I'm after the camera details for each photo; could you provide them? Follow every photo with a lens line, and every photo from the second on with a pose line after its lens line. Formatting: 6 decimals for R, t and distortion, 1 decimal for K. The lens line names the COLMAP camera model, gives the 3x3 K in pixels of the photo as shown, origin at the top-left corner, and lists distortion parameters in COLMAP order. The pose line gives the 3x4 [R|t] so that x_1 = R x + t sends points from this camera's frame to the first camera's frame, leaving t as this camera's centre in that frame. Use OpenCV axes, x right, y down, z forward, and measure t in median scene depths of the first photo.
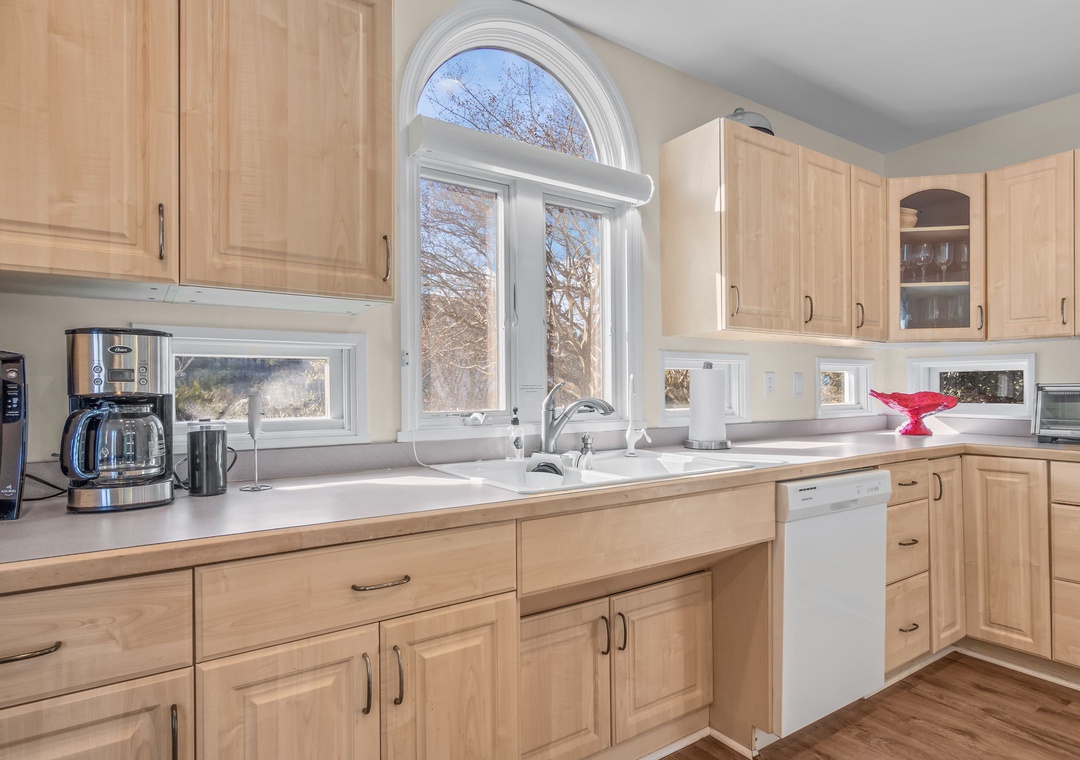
lens RADIAL K [[604.1, 0, 545.6], [0, 604.1, 390.1], [0, 0, 1]] dist [0.001736, -0.001750]
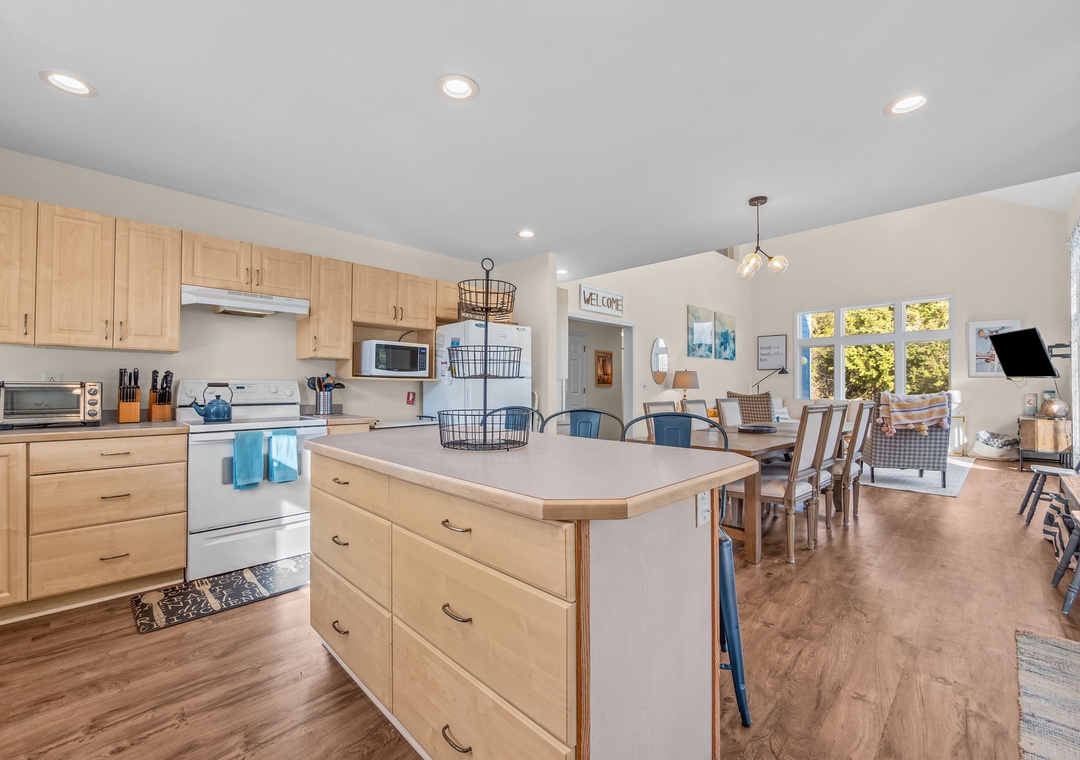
lens RADIAL K [[455.7, 0, 539.7], [0, 455.7, 391.0], [0, 0, 1]] dist [0.001089, -0.000083]
pose [[-0.178027, -0.006517, 0.984004, -0.332699], [0.001135, 0.999976, 0.006829, 0.003943], [-0.984025, 0.002333, -0.178016, 0.136003]]
